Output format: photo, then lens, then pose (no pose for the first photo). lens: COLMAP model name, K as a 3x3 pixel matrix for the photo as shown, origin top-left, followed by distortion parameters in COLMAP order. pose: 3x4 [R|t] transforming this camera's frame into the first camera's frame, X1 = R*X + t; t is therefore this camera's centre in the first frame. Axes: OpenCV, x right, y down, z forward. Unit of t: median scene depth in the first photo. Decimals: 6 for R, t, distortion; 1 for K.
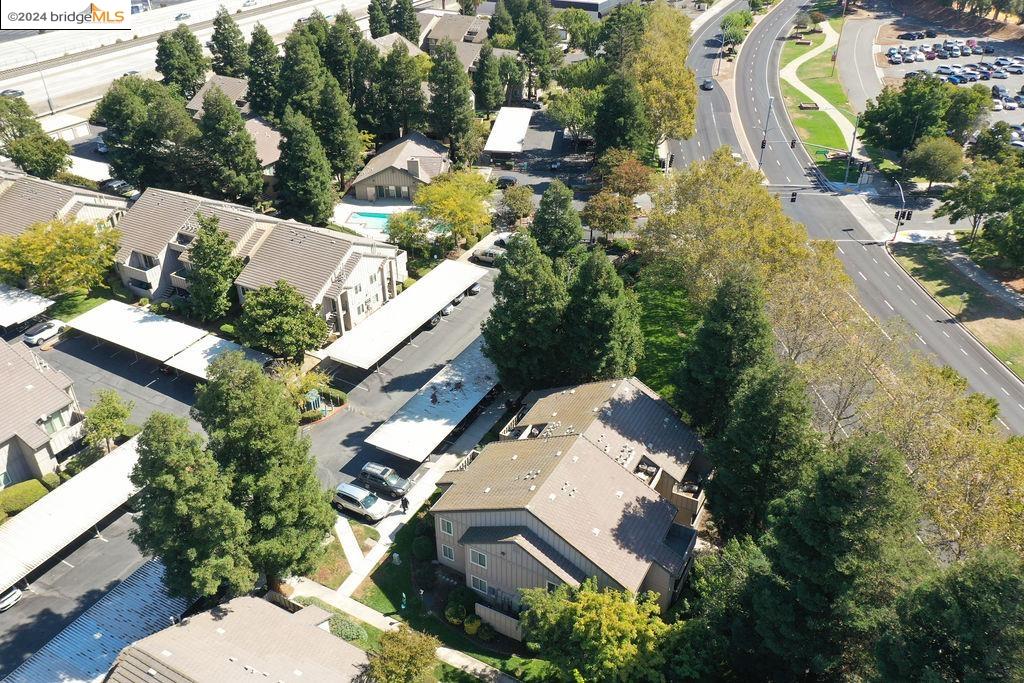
lens RADIAL K [[806.0, 0, 512.0], [0, 806.0, 341.5], [0, 0, 1]] dist [0.009928, 0.001896]
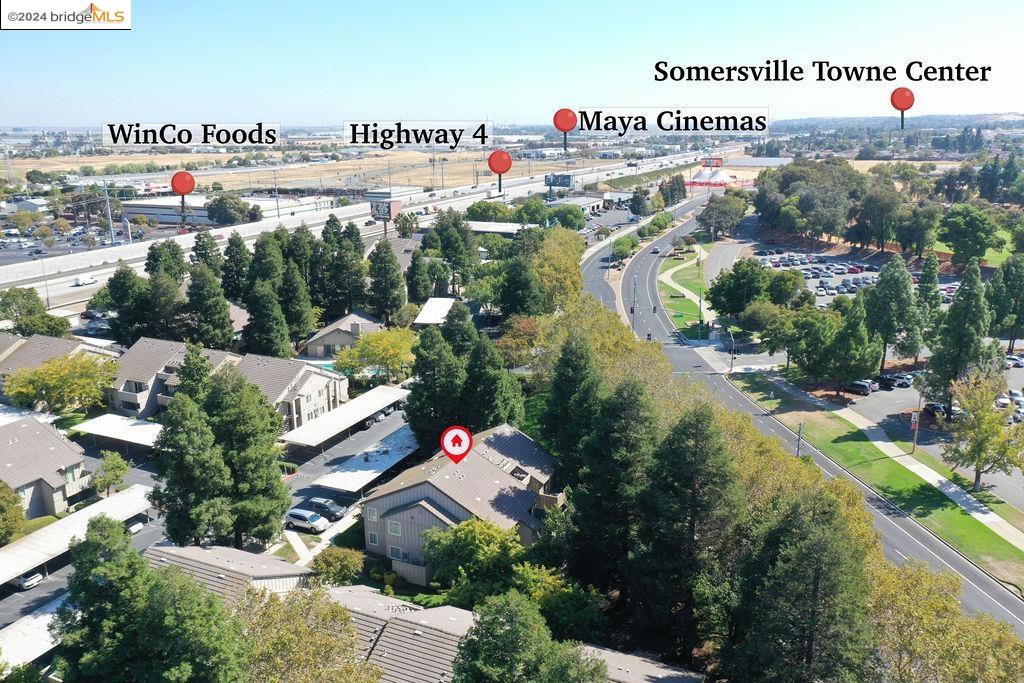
lens RADIAL K [[806.0, 0, 512.0], [0, 806.0, 341.5], [0, 0, 1]] dist [0.009928, 0.001896]
pose [[0.997416, -0.017518, 0.069673, 0.038480], [0.037464, 0.954335, -0.296379, 0.216339], [-0.061299, 0.298224, 0.952526, -0.238983]]
